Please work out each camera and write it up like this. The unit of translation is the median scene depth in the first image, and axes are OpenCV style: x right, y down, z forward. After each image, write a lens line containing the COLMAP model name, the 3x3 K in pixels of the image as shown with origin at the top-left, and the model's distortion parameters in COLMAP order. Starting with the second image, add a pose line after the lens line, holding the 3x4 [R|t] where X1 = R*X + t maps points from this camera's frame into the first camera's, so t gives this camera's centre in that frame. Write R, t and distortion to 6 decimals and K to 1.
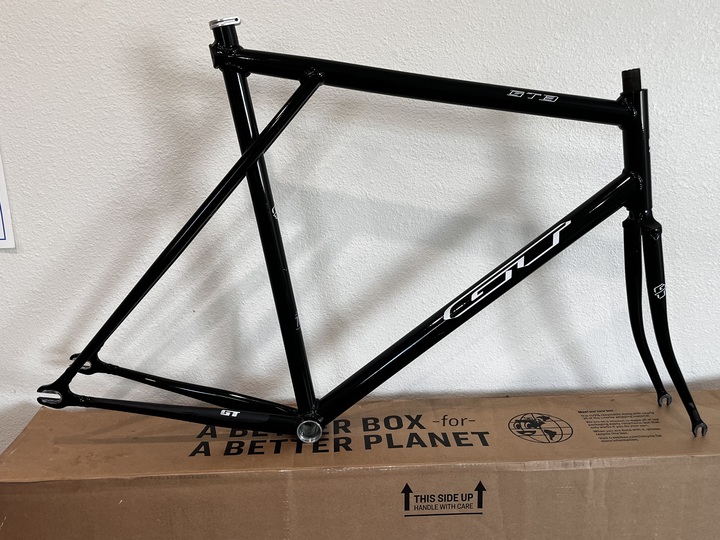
lens RADIAL K [[716.2, 0, 360.0], [0, 716.2, 270.0], [0, 0, 1]] dist [0.010843, 0.022555]
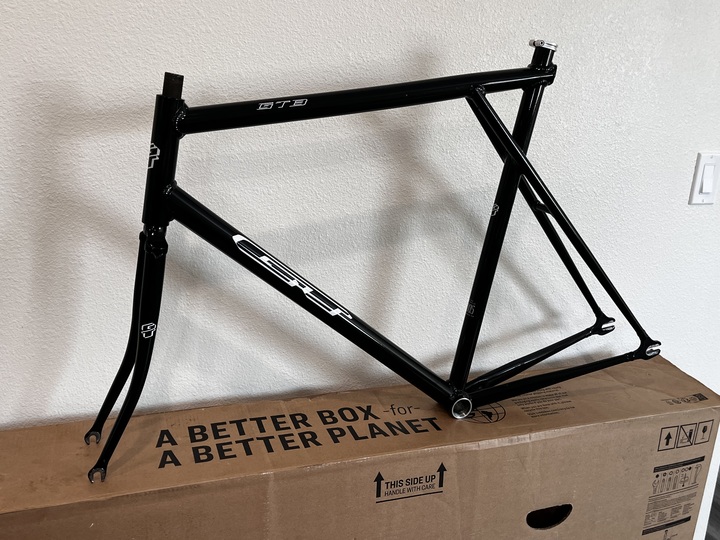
lens RADIAL K [[716.2, 0, 360.0], [0, 716.2, 270.0], [0, 0, 1]] dist [0.010843, 0.022555]
pose [[0.948317, -0.019193, 0.316742, -0.290830], [0.005214, 0.998977, 0.044923, -0.049241], [-0.317281, -0.040949, 0.947447, 0.015016]]
